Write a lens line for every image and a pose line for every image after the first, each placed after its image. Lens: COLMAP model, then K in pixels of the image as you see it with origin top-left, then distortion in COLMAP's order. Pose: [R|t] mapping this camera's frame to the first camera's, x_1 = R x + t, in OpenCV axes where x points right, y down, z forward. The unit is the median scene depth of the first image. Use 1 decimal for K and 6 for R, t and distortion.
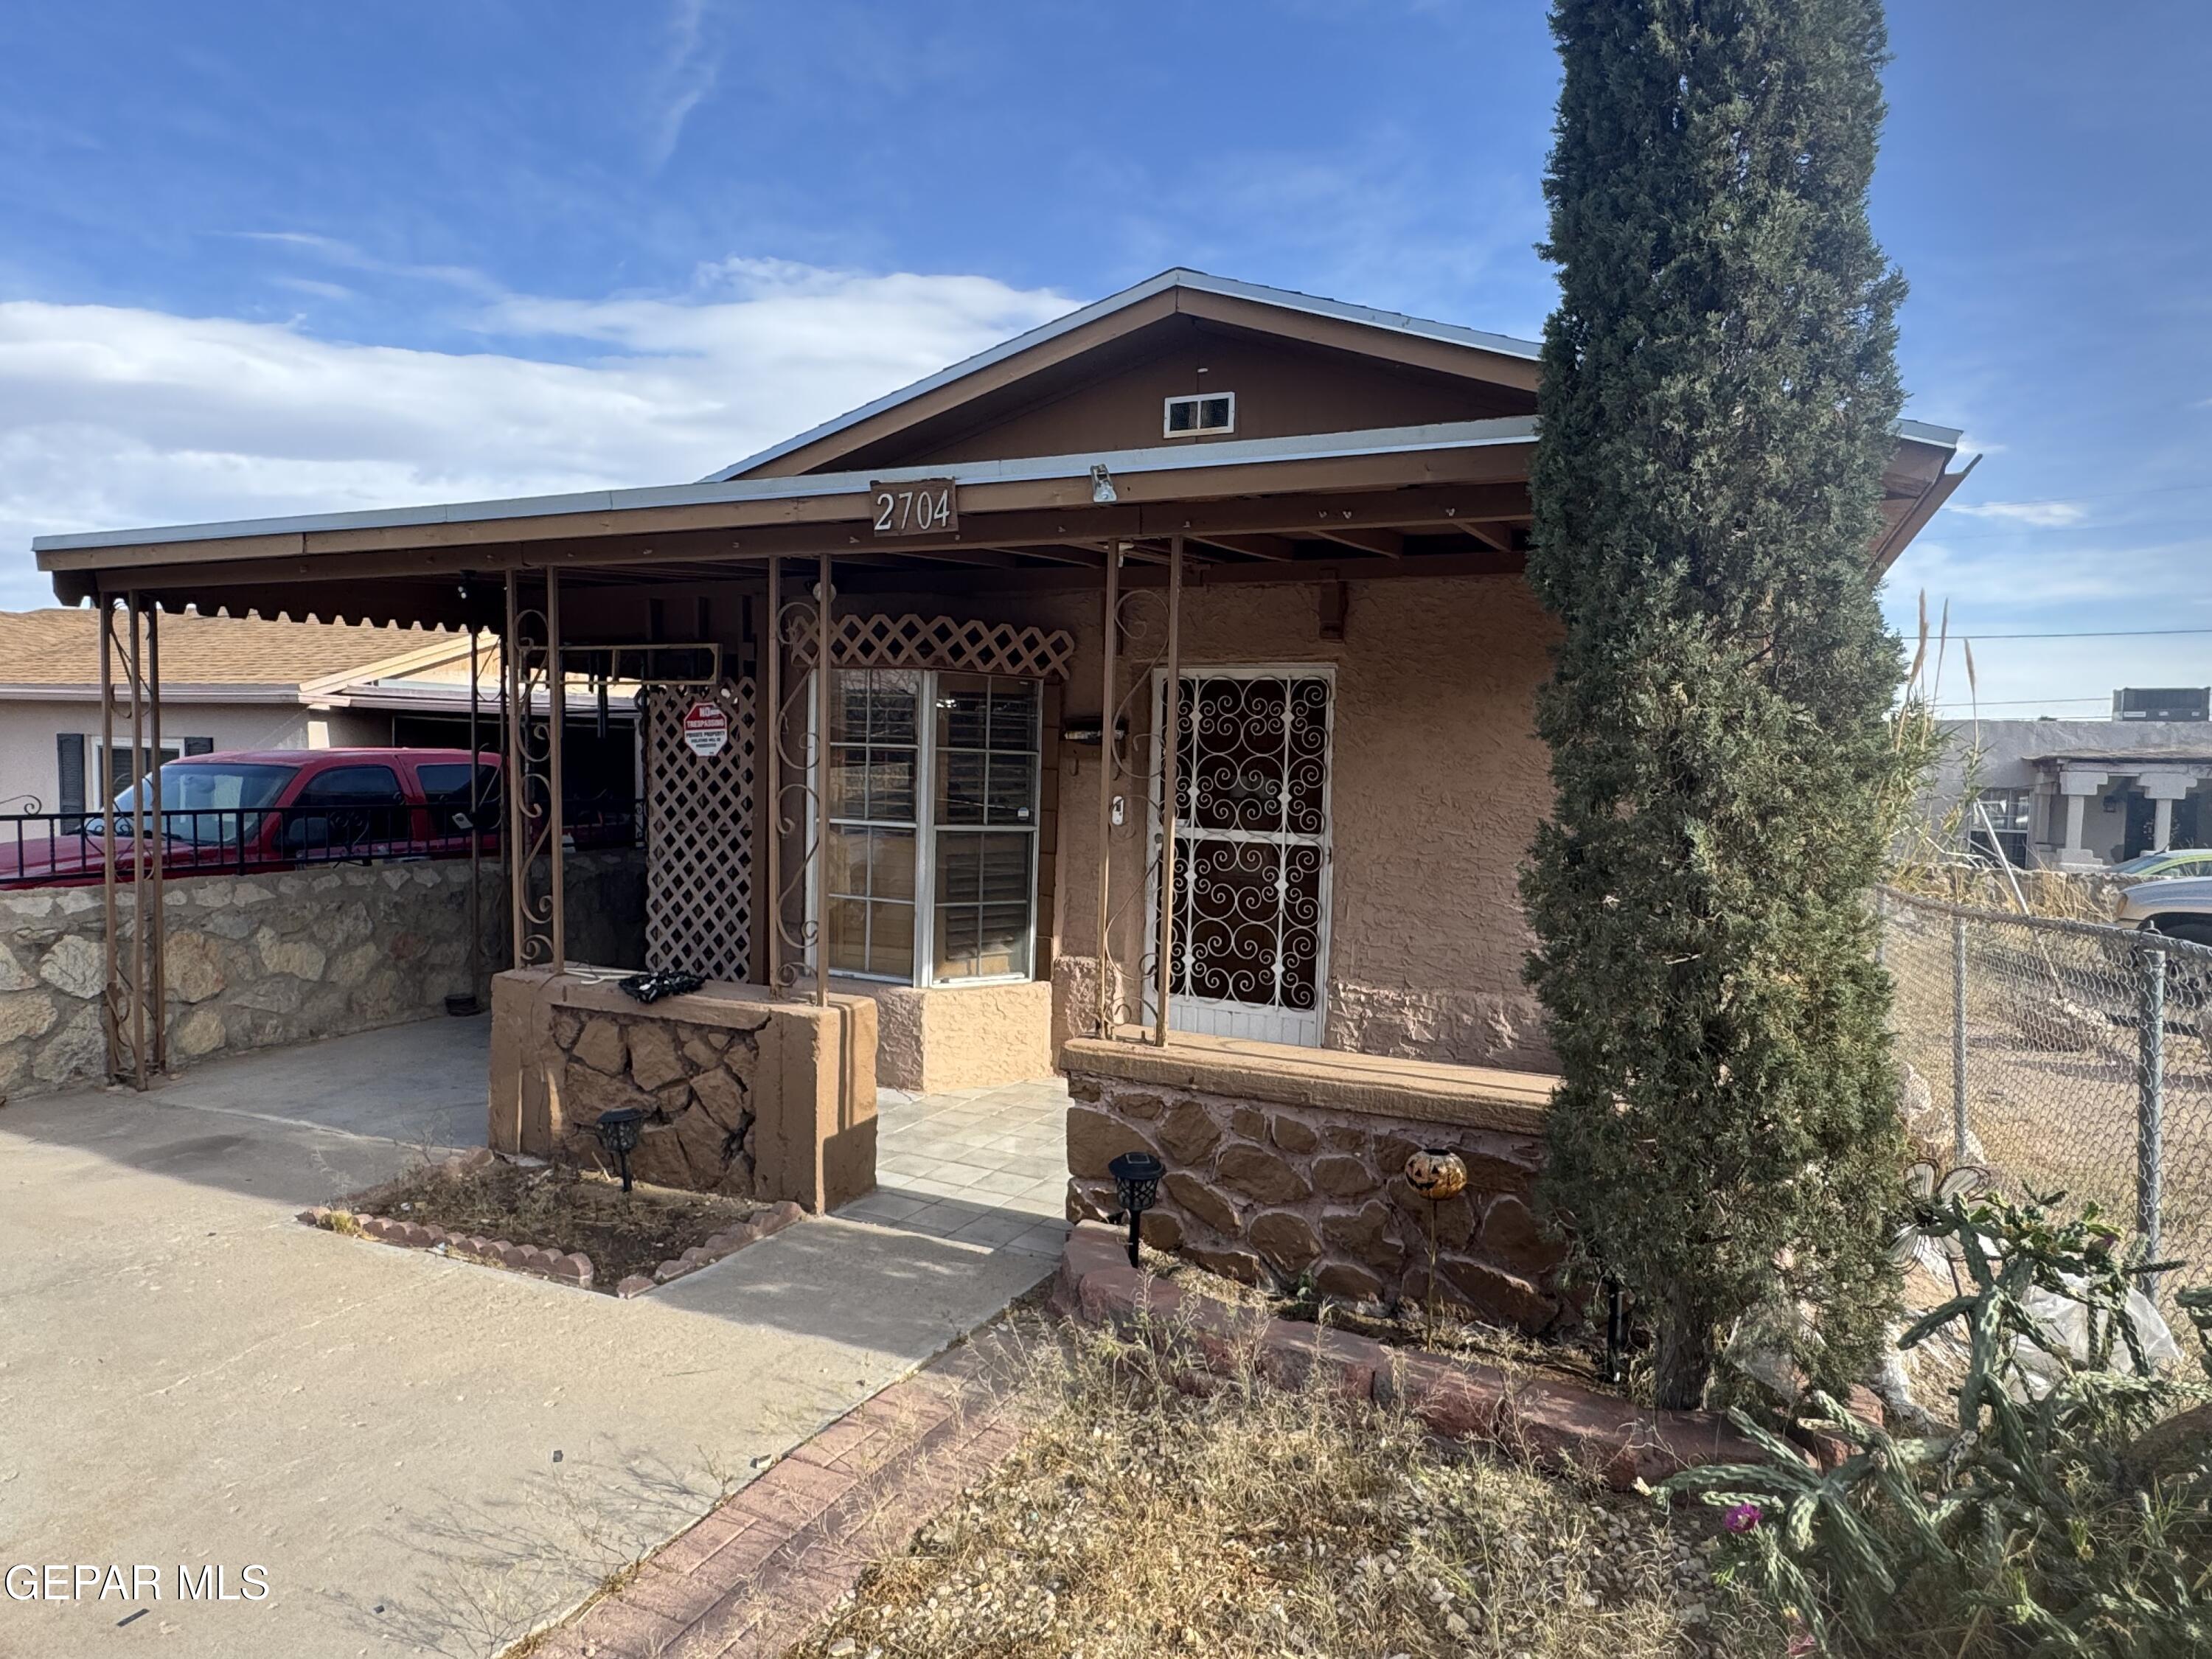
lens RADIAL K [[1352.0, 0, 1095.2], [0, 1352.0, 840.1], [0, 0, 1]] dist [0.007867, -0.005987]
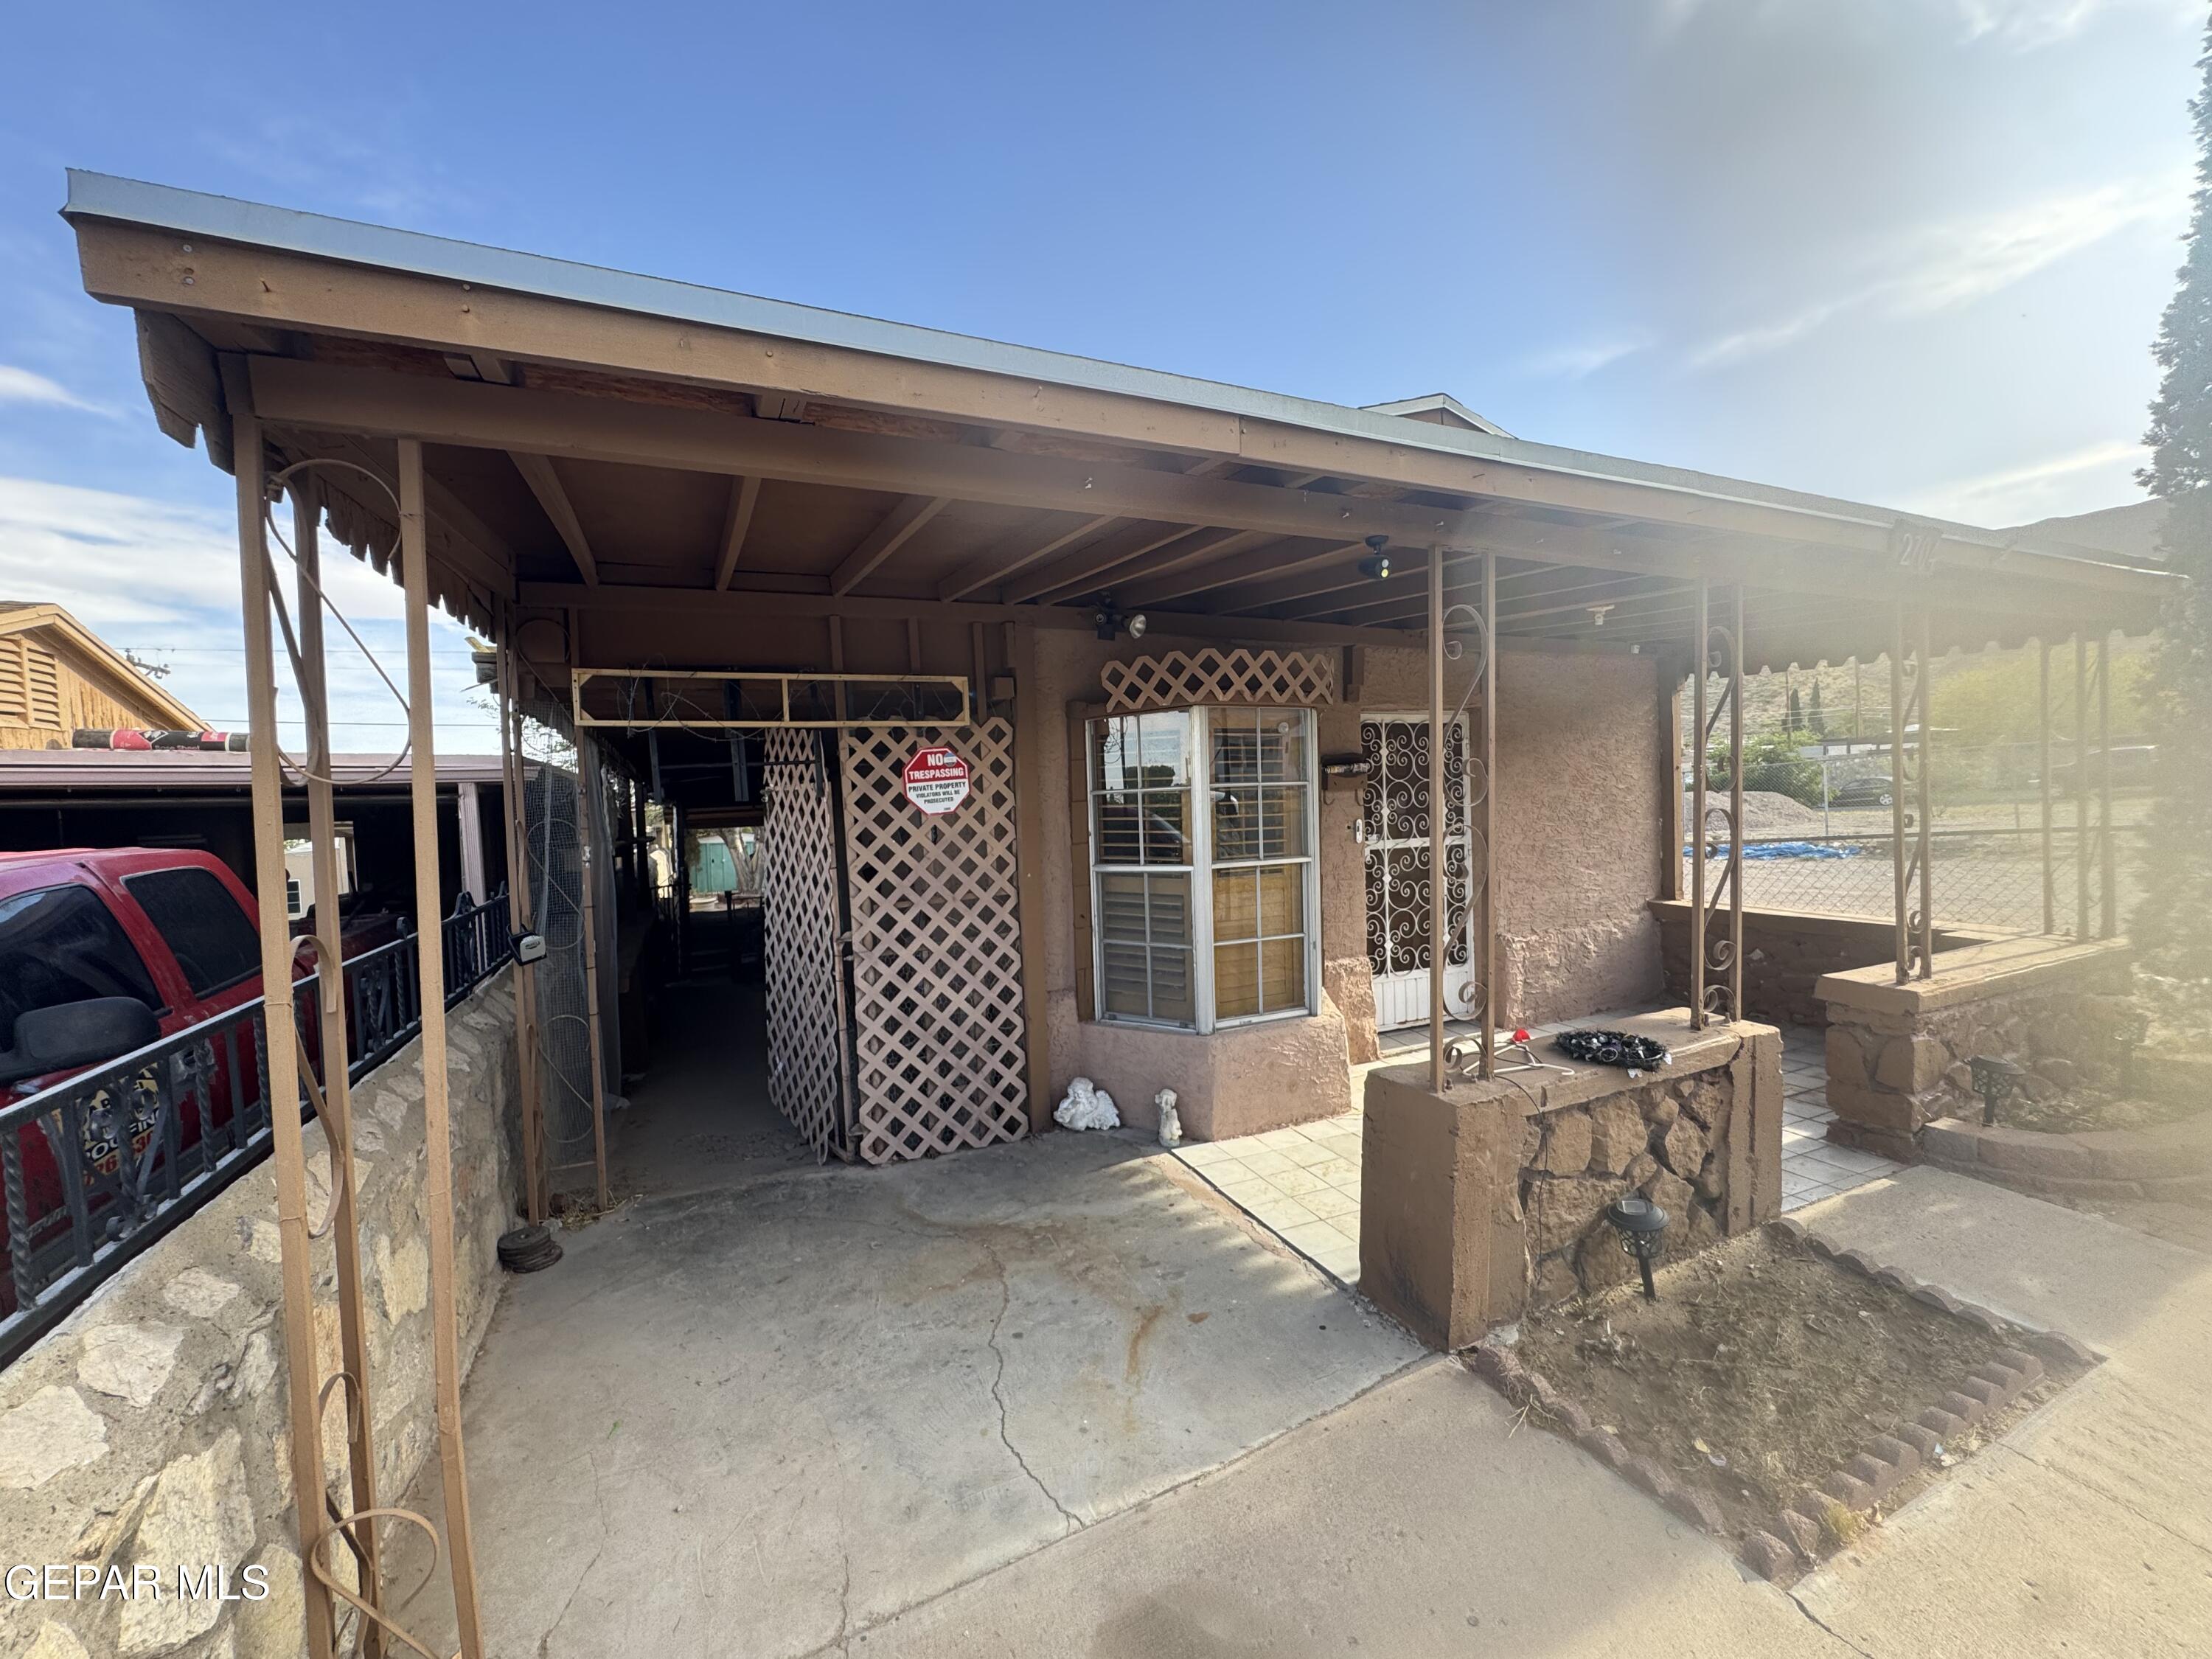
lens RADIAL K [[889.0, 0, 1112.3], [0, 889.0, 826.0], [0, 0, 1]] dist [-0.003921, 0.000571]
pose [[0.647150, -0.073416, 0.758820, -0.723207], [0.099826, 0.994943, 0.011126, -0.057119], [-0.755799, 0.068550, 0.651206, 0.652352]]
